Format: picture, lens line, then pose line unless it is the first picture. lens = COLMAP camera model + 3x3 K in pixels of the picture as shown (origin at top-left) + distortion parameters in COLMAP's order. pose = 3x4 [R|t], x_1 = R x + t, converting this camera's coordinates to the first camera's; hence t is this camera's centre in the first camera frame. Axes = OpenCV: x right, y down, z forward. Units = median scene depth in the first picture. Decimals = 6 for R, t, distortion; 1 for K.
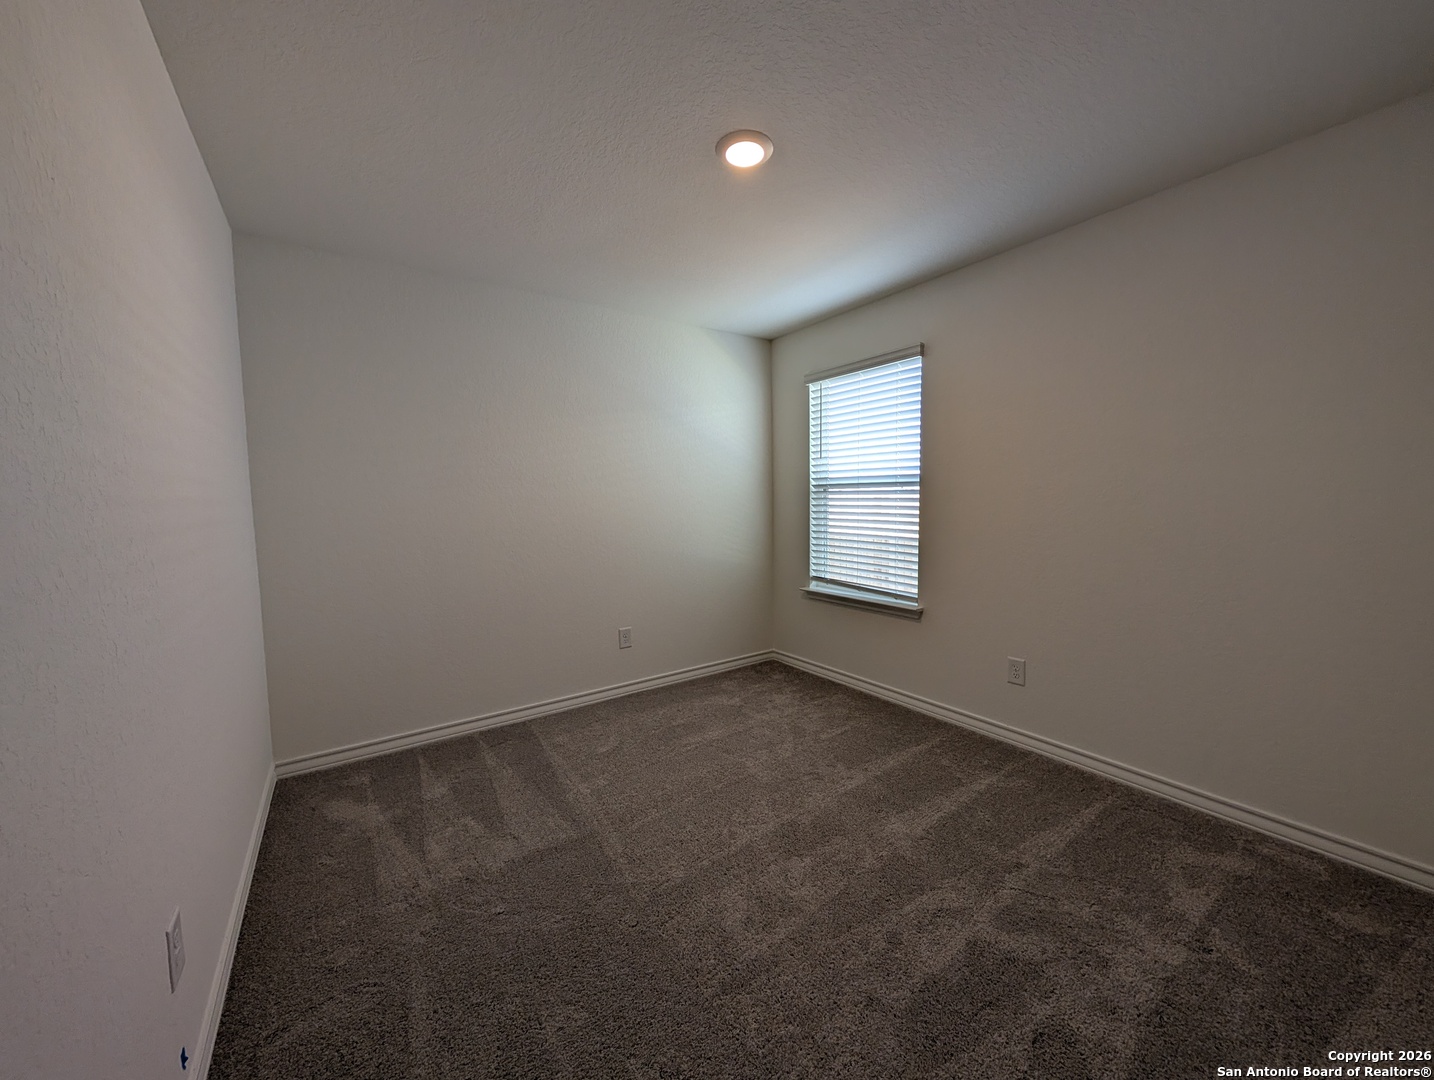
lens RADIAL K [[547.9, 0, 723.8], [0, 547.9, 533.6], [0, 0, 1]] dist [0.000523, 0.000342]
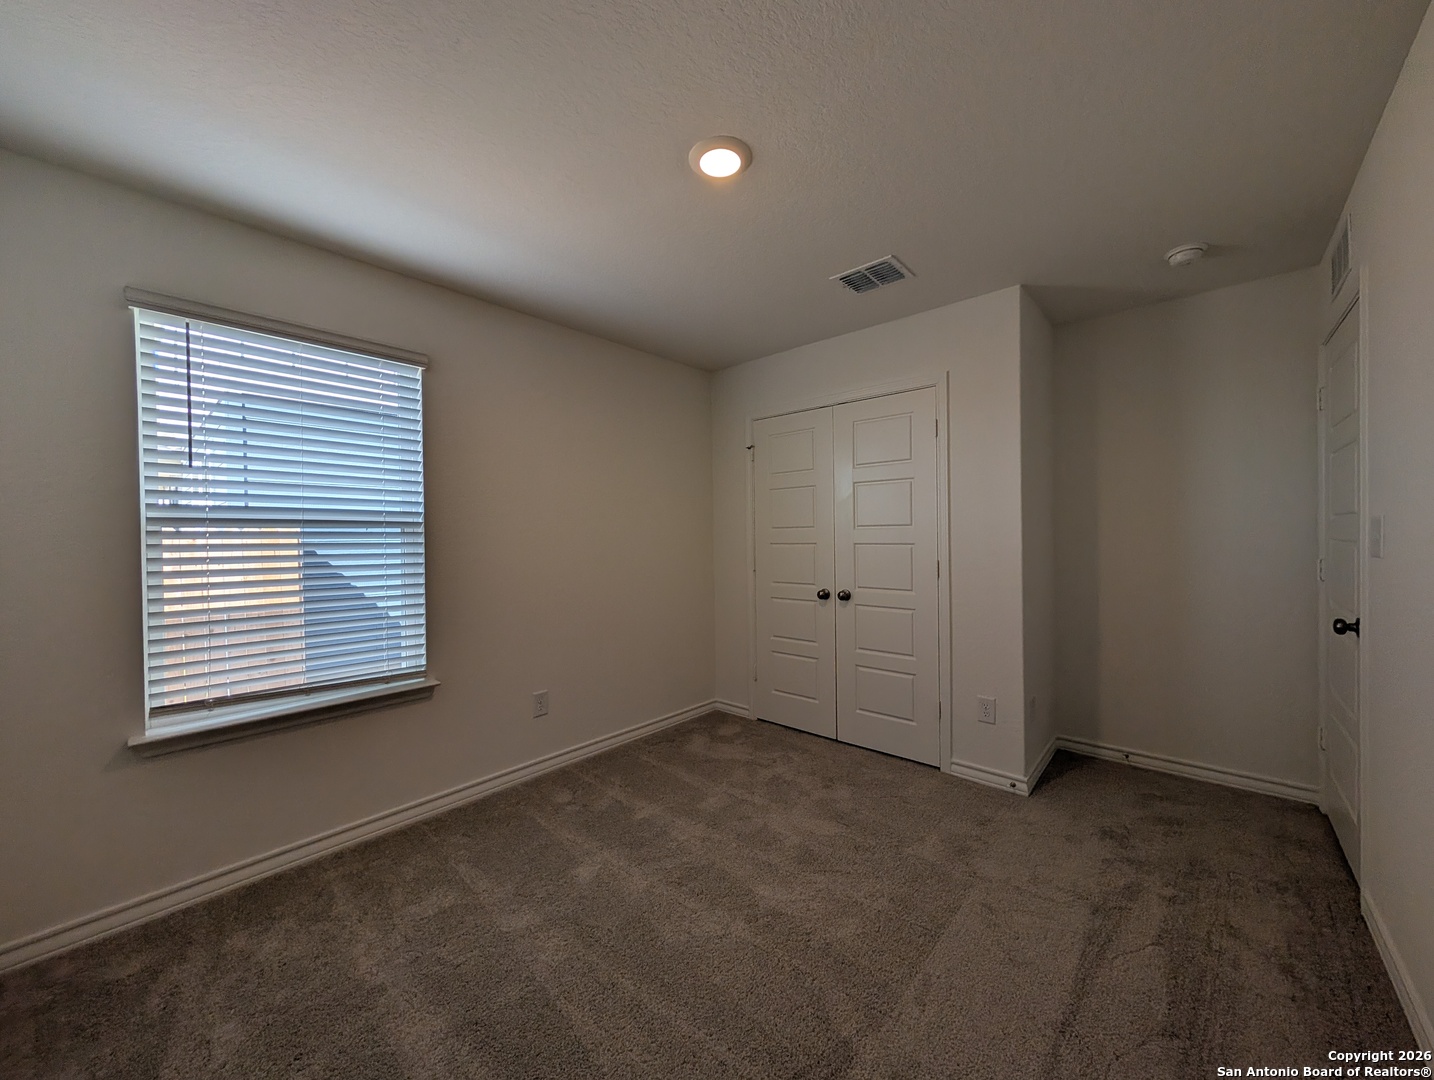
lens RADIAL K [[547.9, 0, 727.6], [0, 547.9, 542.4], [0, 0, 1]] dist [0.000523, 0.000342]
pose [[-0.229692, 0.008284, 0.973228, -0.472517], [0.085064, 0.996308, 0.011595, -0.034353], [-0.969539, 0.085450, -0.229549, 0.689533]]
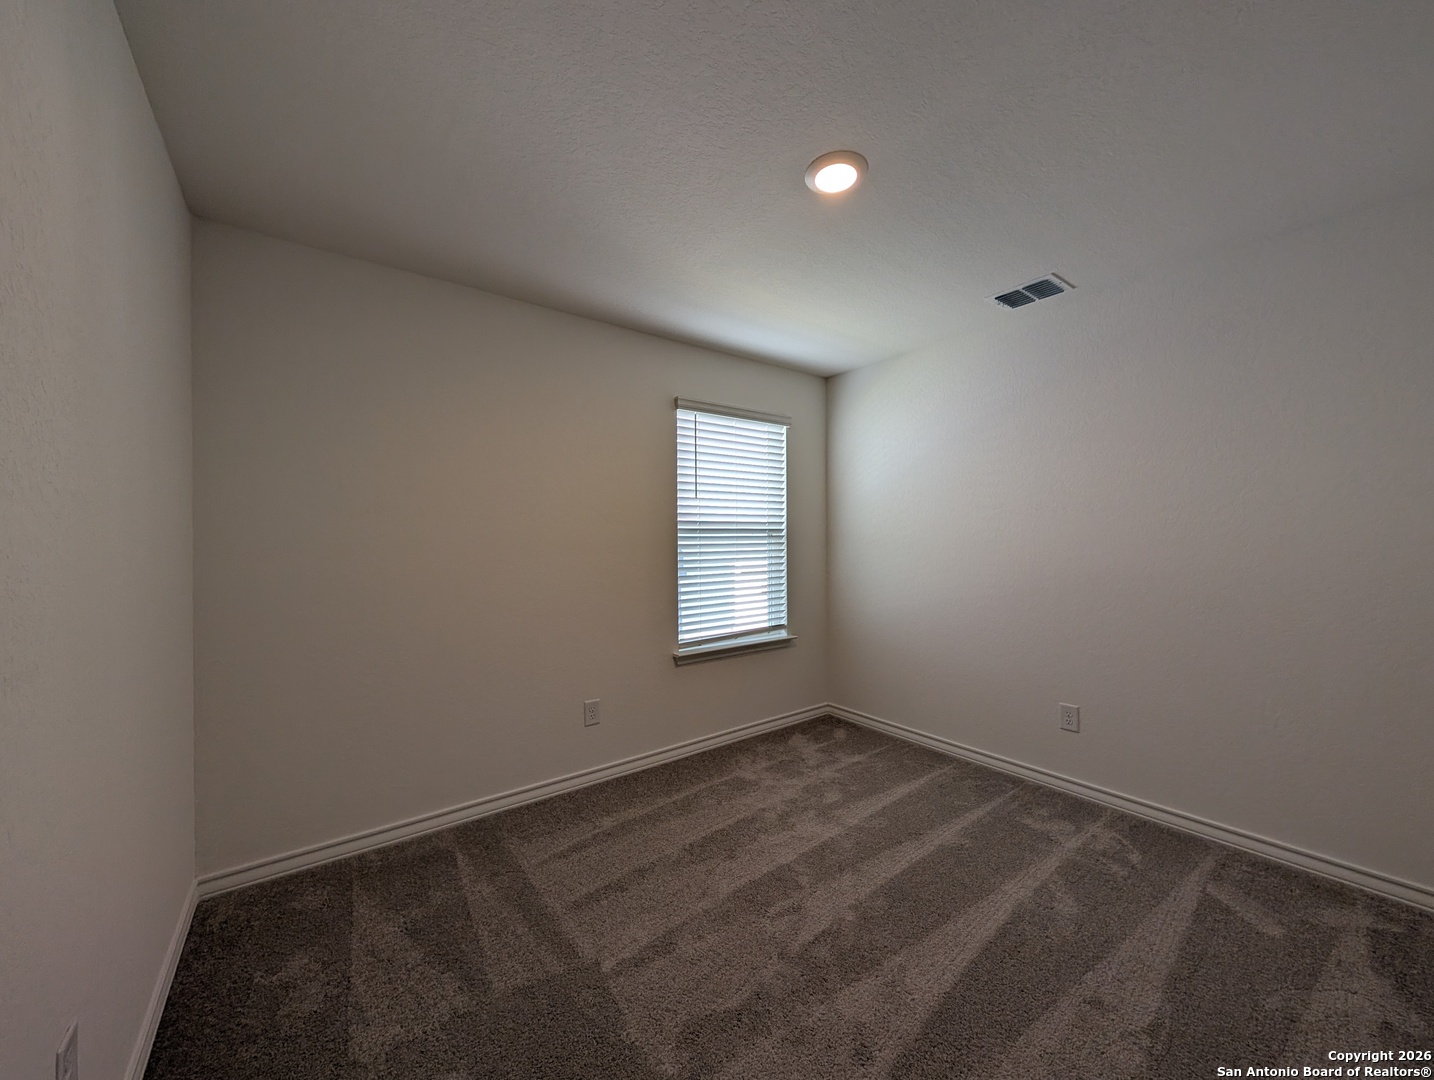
lens RADIAL K [[547.9, 0, 710.1], [0, 547.9, 537.2], [0, 0, 1]] dist [0.000523, 0.000342]
pose [[-0.028627, 0.026113, 0.999249, -0.755235], [0.080133, 0.996501, -0.023745, -0.057473], [-0.996373, 0.079393, -0.030620, 1.092308]]
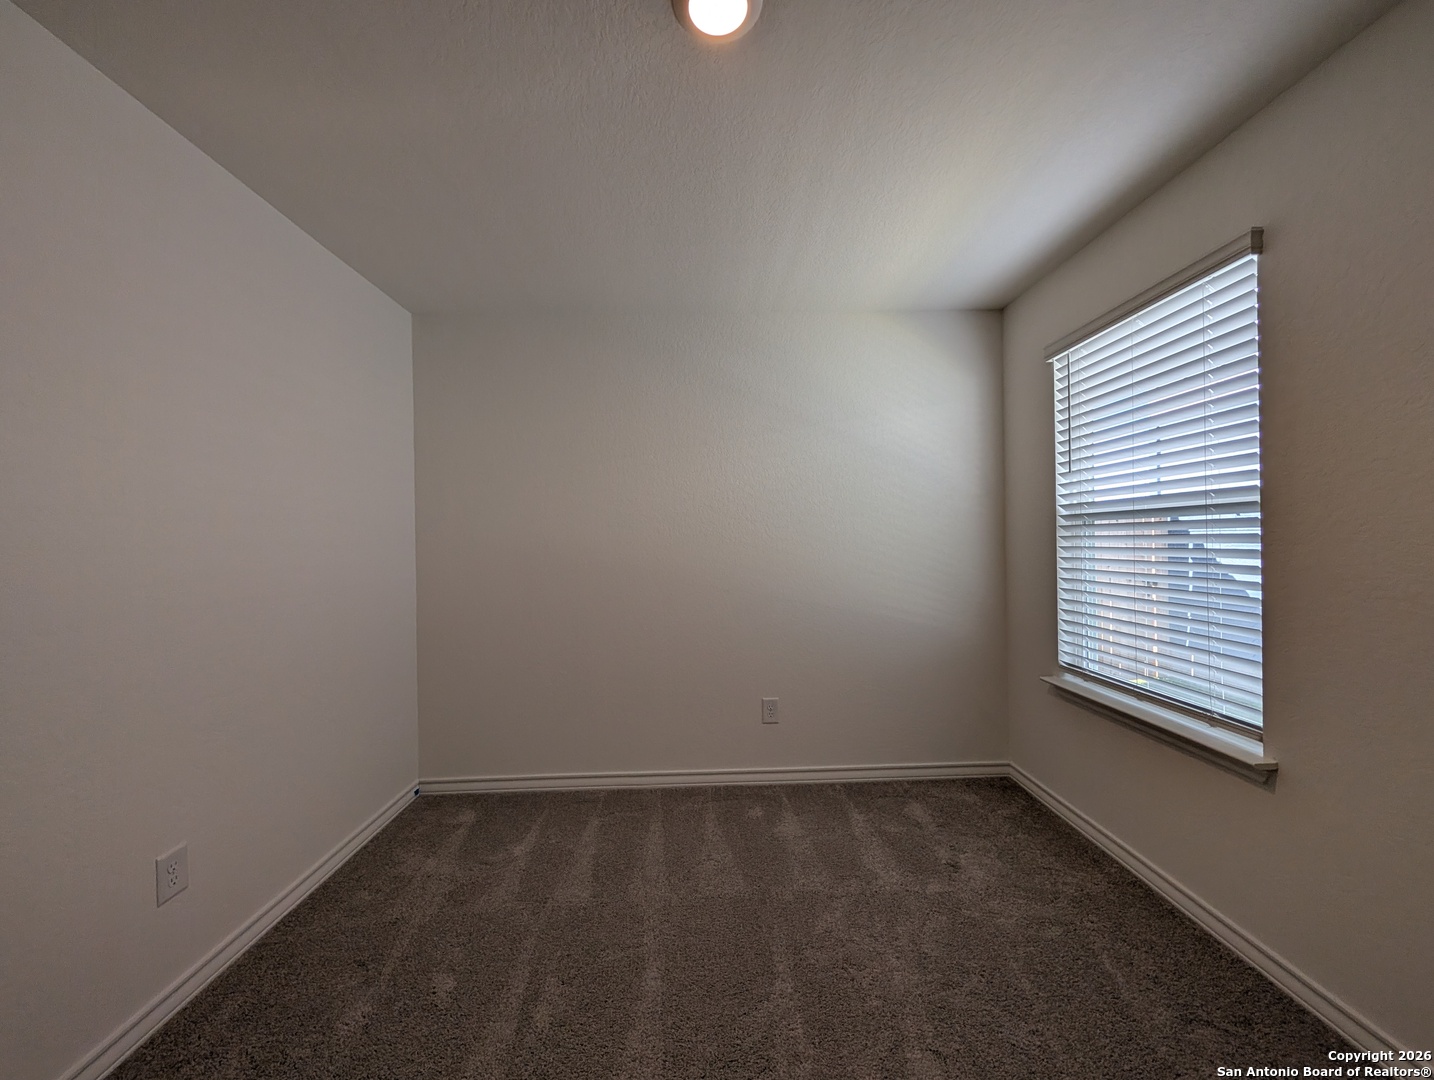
lens RADIAL K [[547.9, 0, 710.2], [0, 547.9, 543.2], [0, 0, 1]] dist [0.000523, 0.000342]
pose [[0.825840, 0.002521, -0.563899, 0.205713], [-0.033642, 0.998429, -0.044807, -0.016761], [0.562900, 0.055974, 0.824627, 0.282075]]
